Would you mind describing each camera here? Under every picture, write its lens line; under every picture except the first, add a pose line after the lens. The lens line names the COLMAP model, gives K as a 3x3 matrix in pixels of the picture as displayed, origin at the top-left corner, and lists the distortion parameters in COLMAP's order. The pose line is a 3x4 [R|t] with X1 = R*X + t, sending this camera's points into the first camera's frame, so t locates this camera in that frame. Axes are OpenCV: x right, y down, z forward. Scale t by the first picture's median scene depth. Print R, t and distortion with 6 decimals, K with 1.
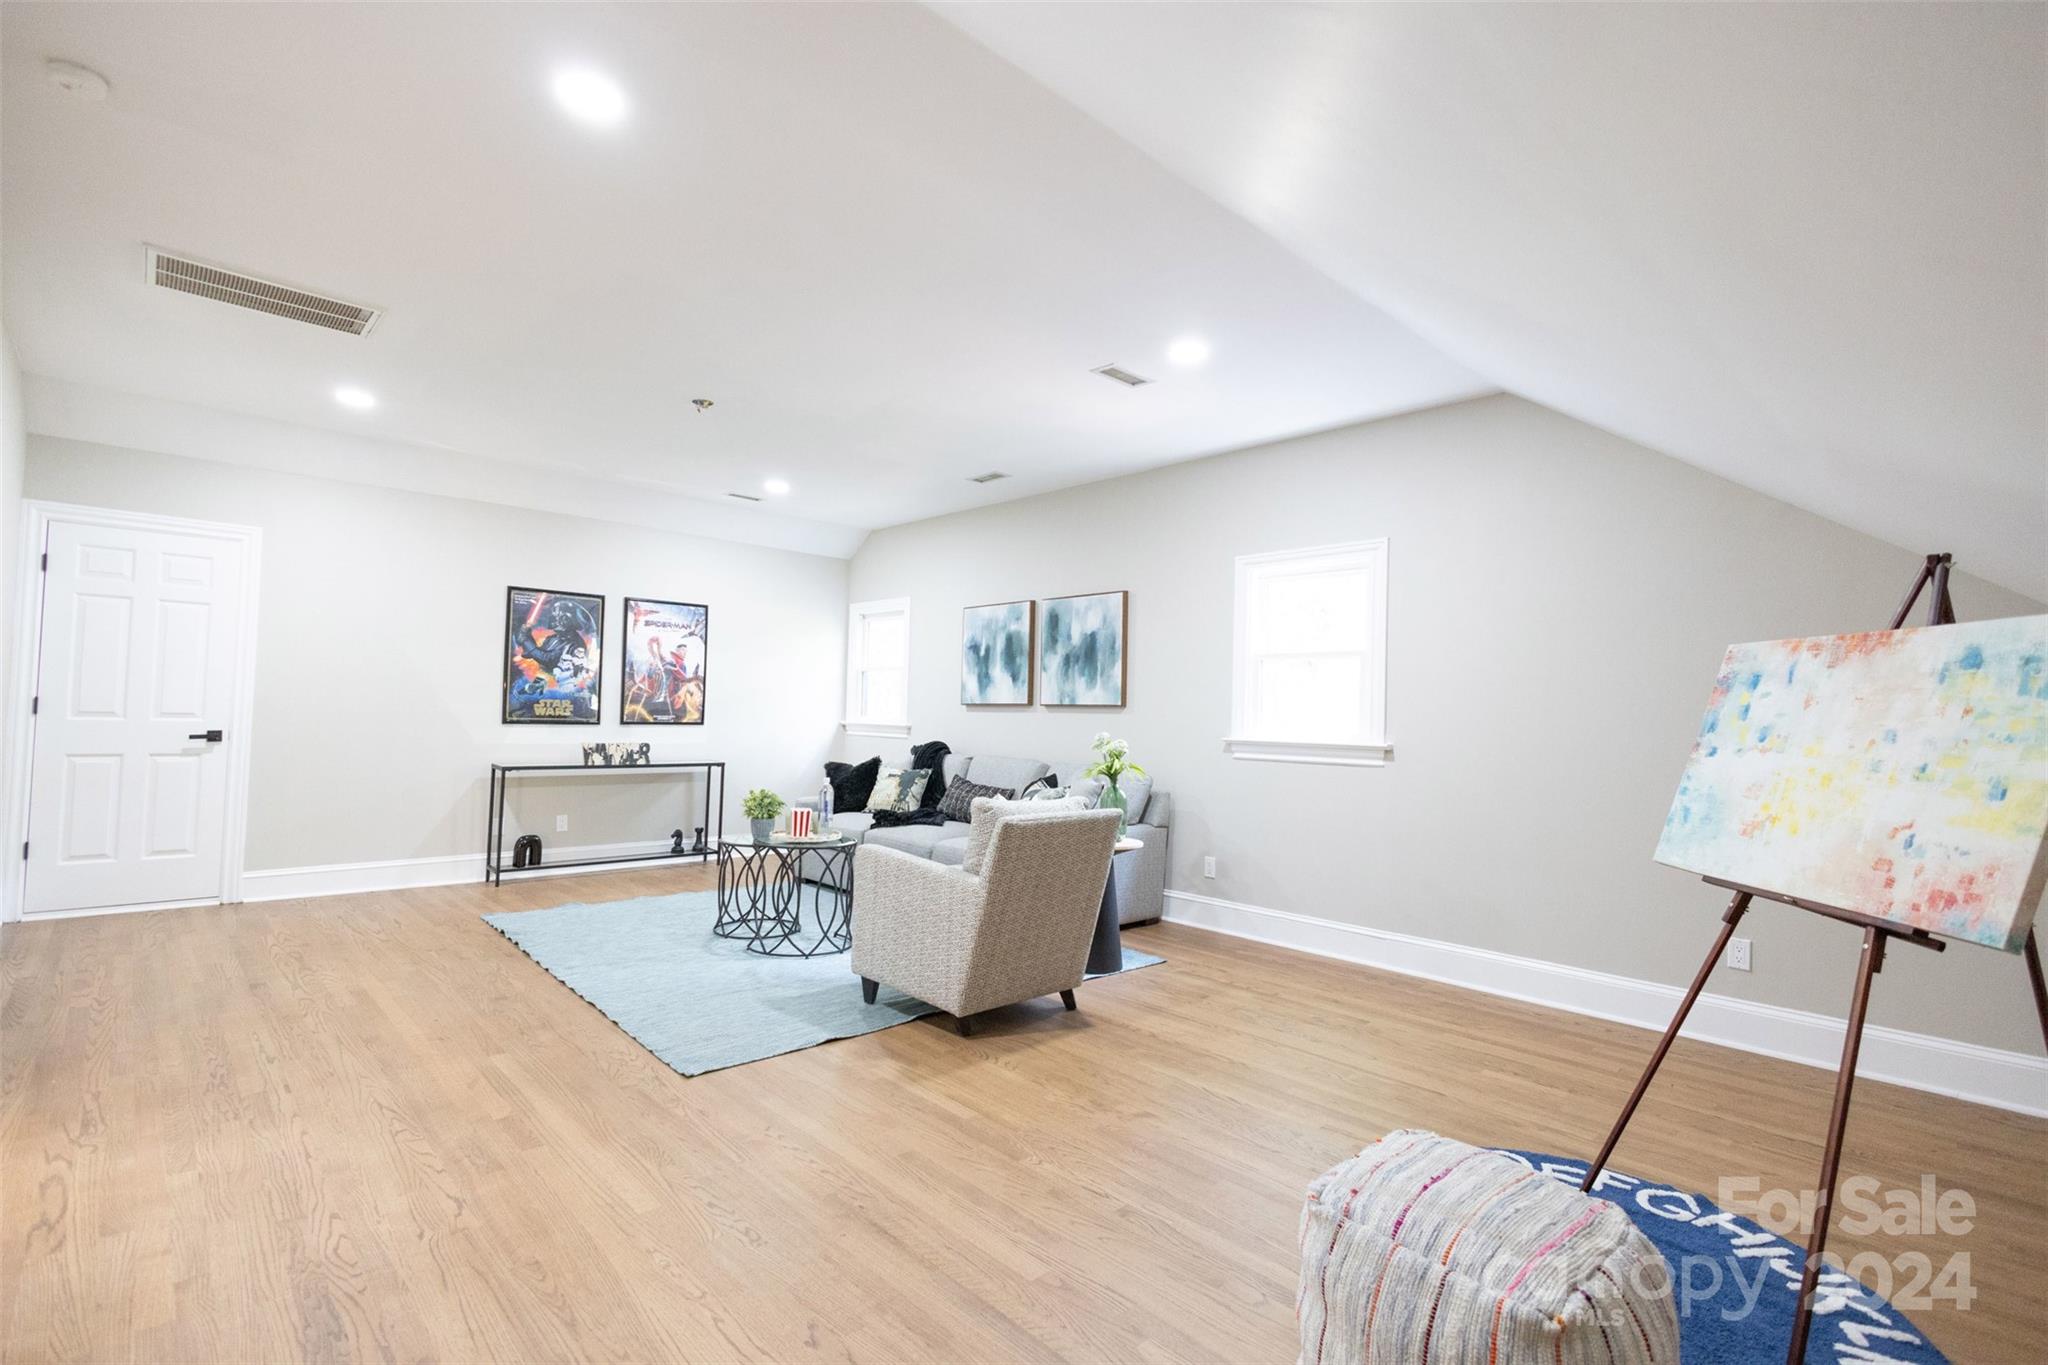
lens RADIAL K [[932.0, 0, 1046.4], [0, 932.0, 697.1], [0, 0, 1]] dist [0.011178, -0.000039]
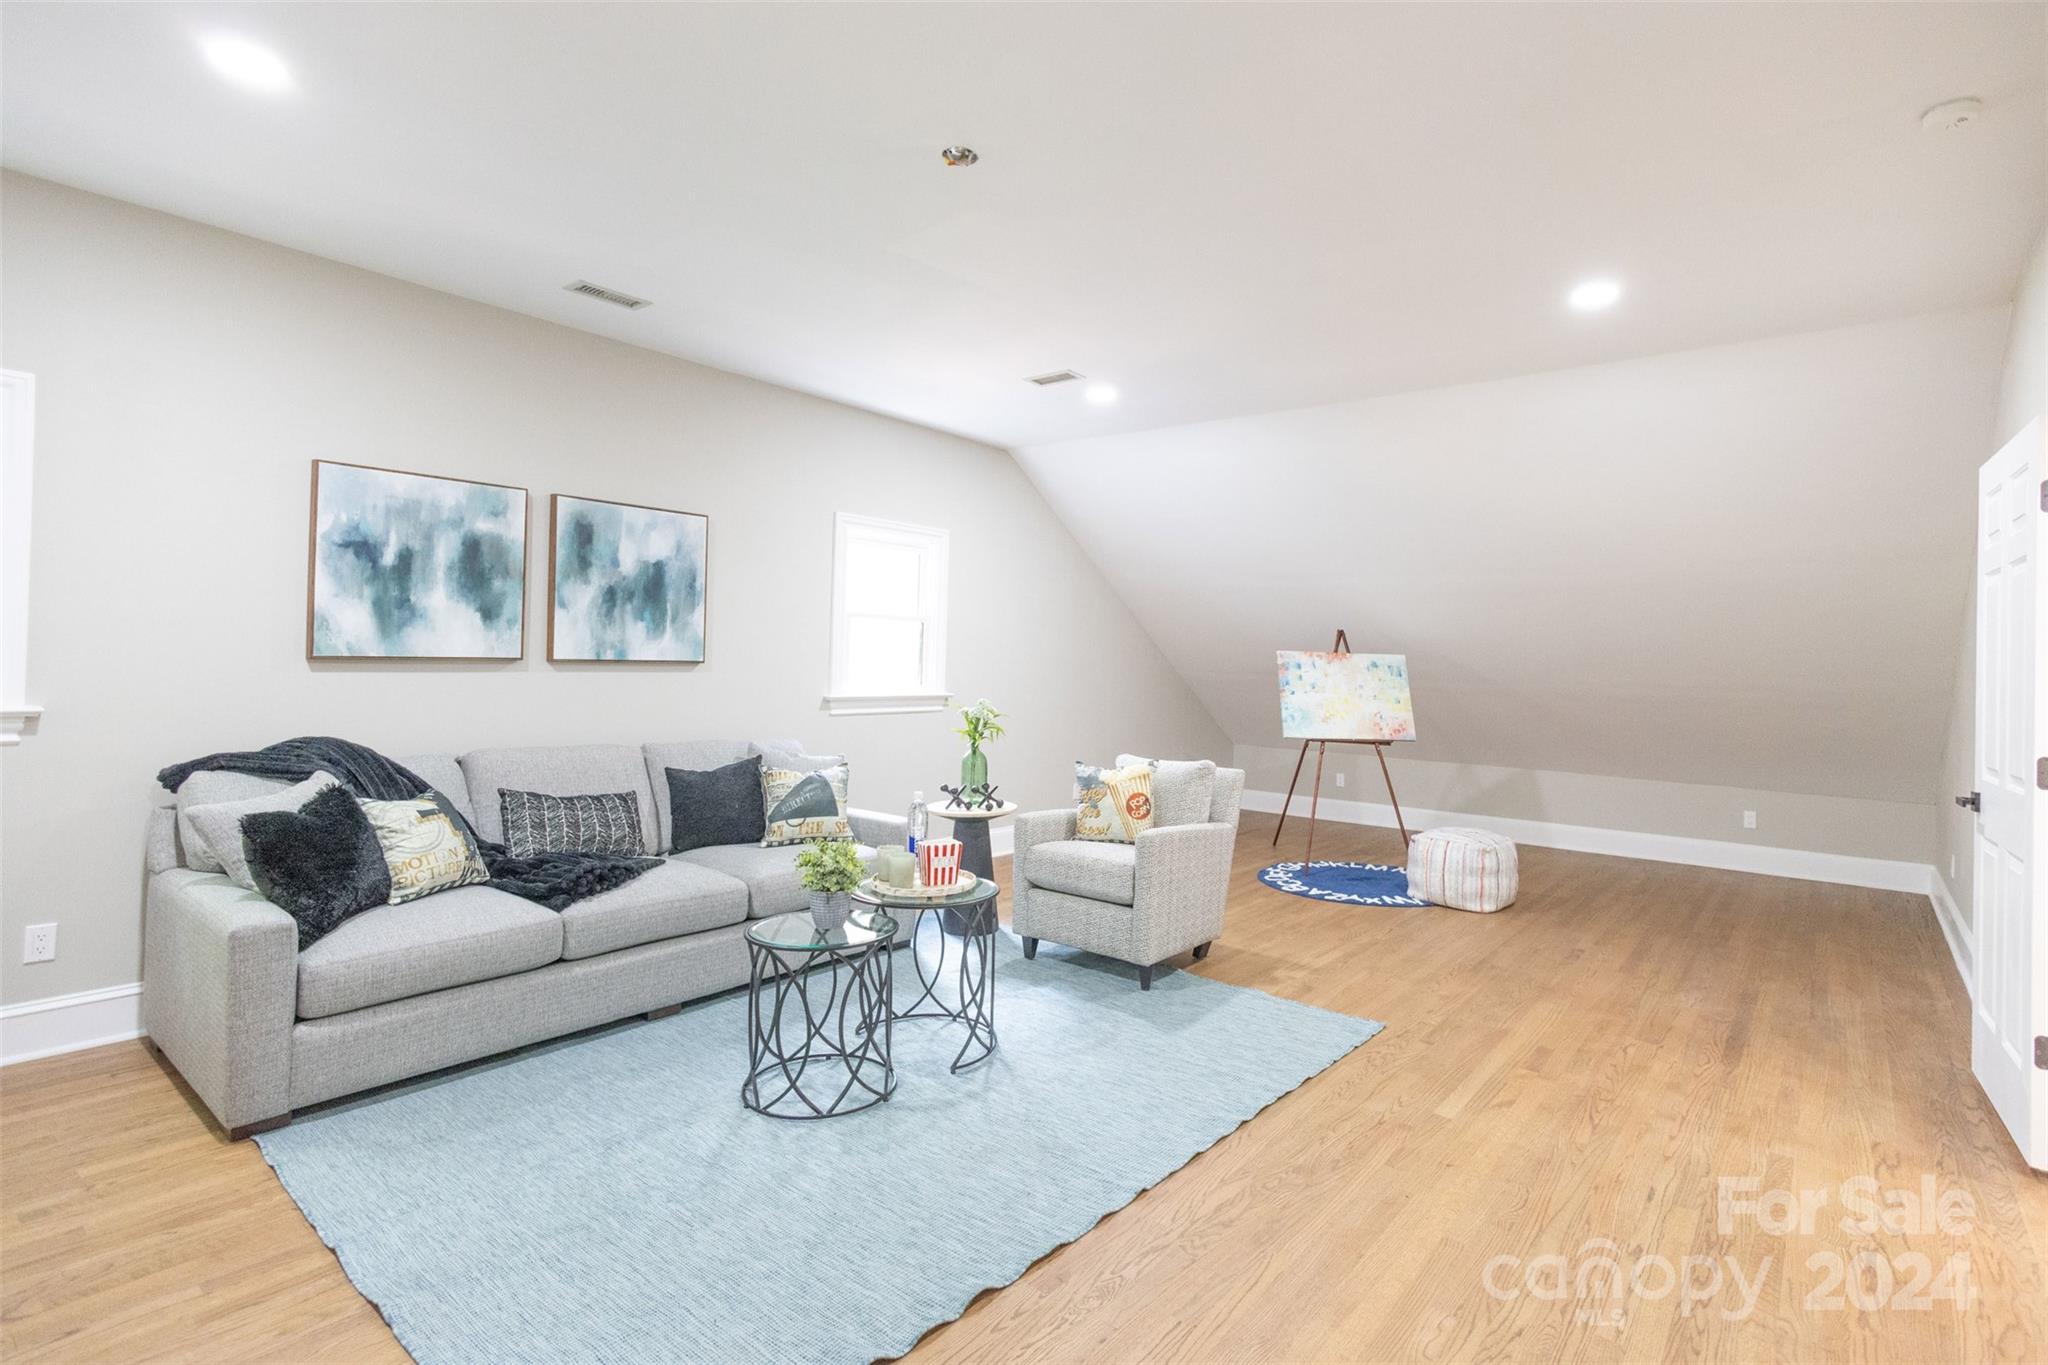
lens RADIAL K [[947.6, 0, 1076.8], [0, 947.6, 672.7], [0, 0, 1]] dist [0.012388, -0.000260]
pose [[-0.120078, -0.040851, 0.991924, -0.733505], [-0.048609, 0.998197, 0.035225, -0.024613], [-0.991574, -0.043986, -0.121847, 0.761845]]
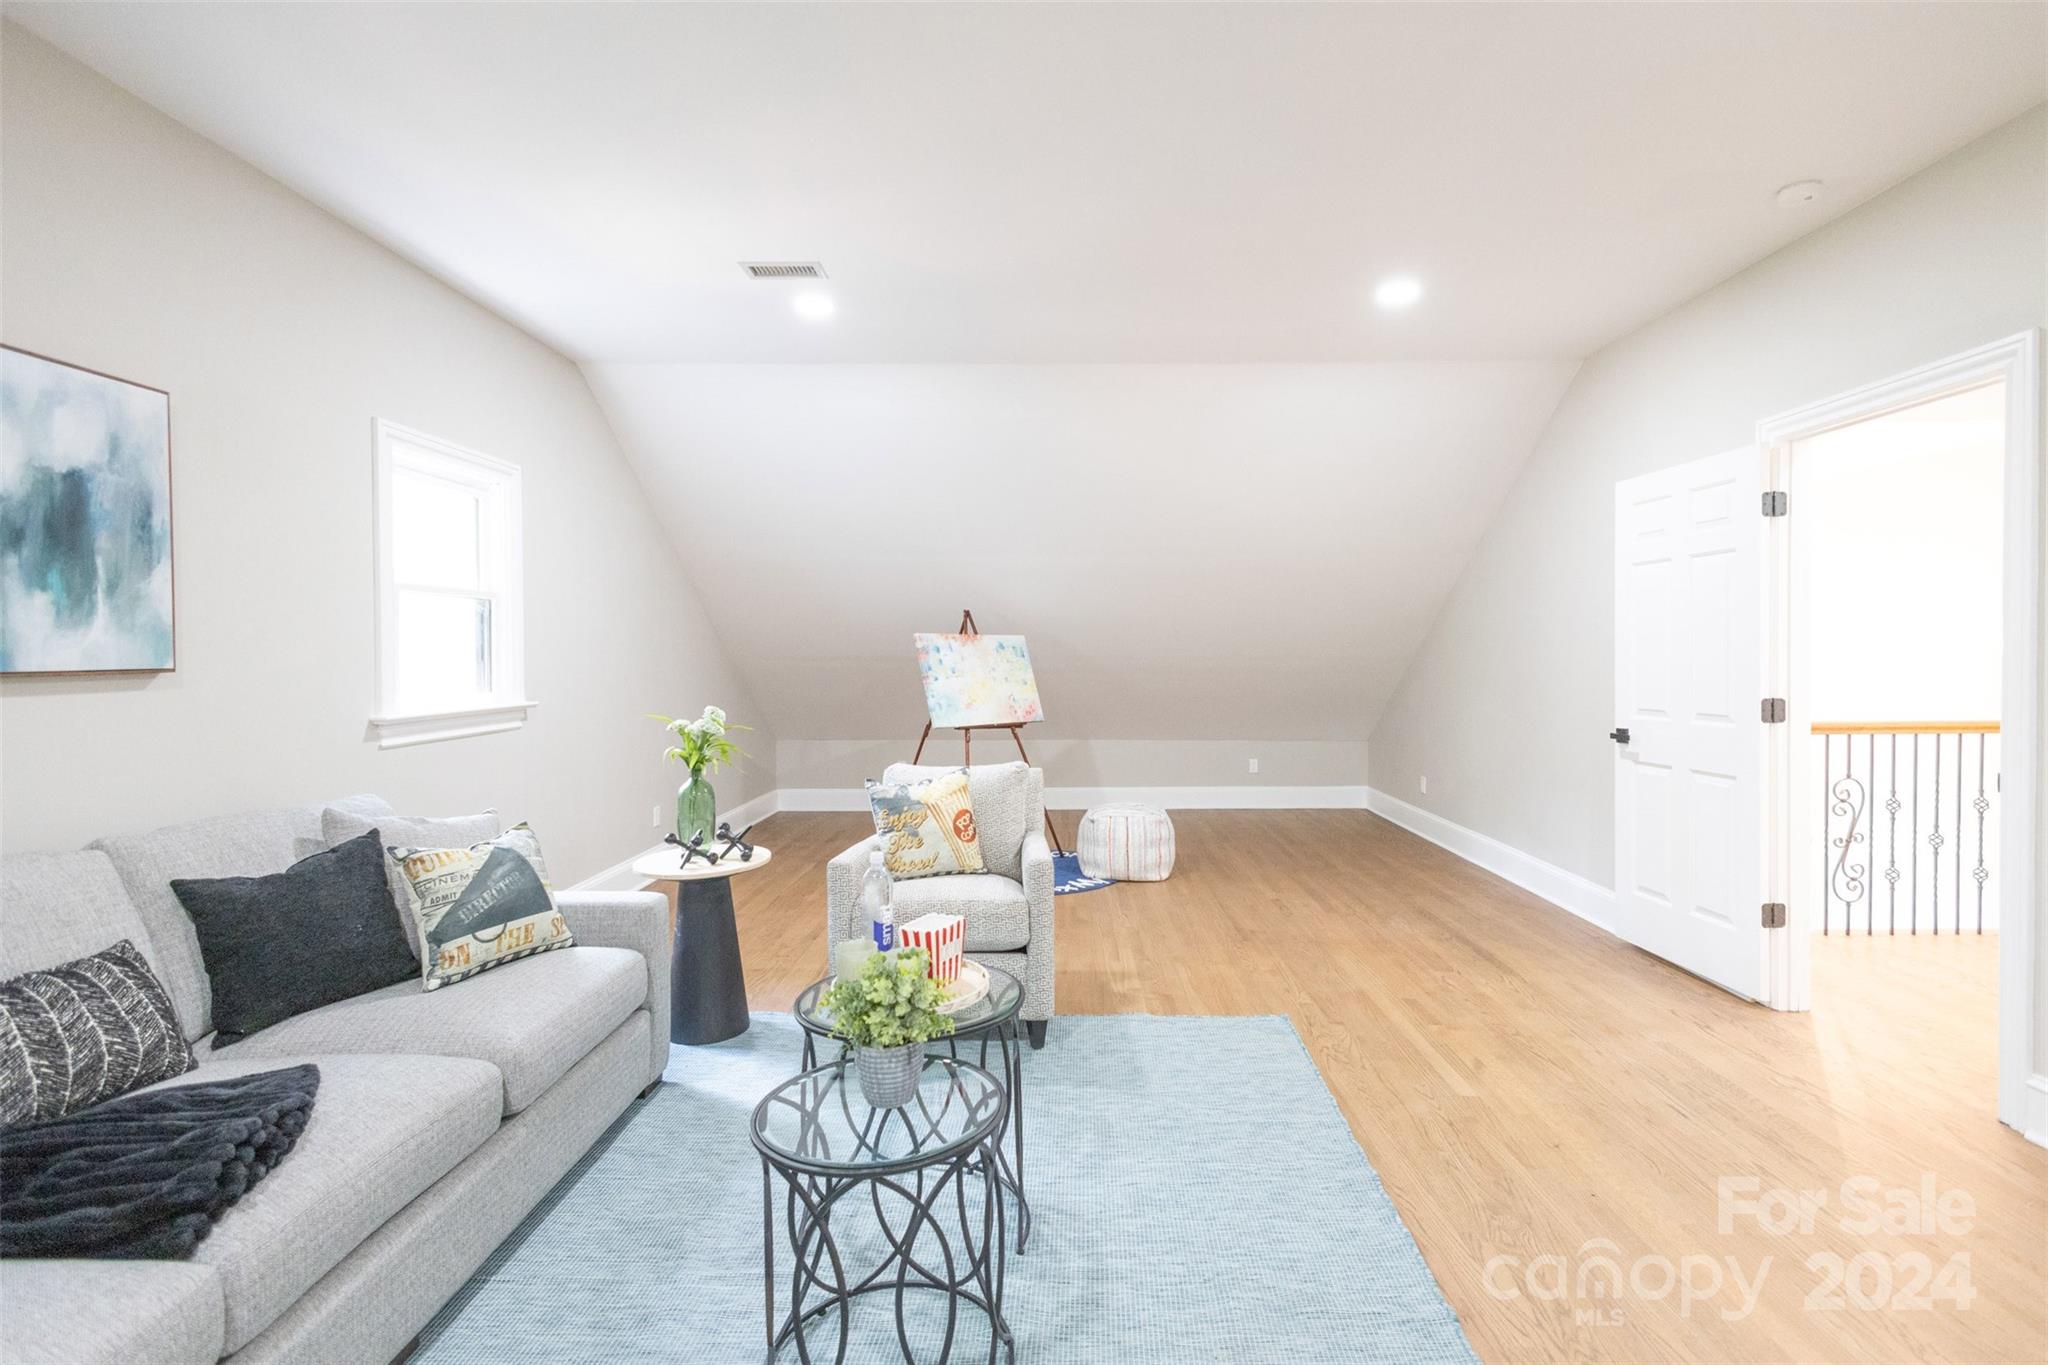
lens RADIAL K [[940.2, 0, 1031.6], [0, 940.2, 680.5], [0, 0, 1]] dist [0.011764, -0.001716]
pose [[-0.689593, -0.045621, 0.722759, -0.479163], [-0.029034, 0.998953, 0.035352, -0.011841], [-0.723615, 0.003394, -0.690196, 0.986150]]
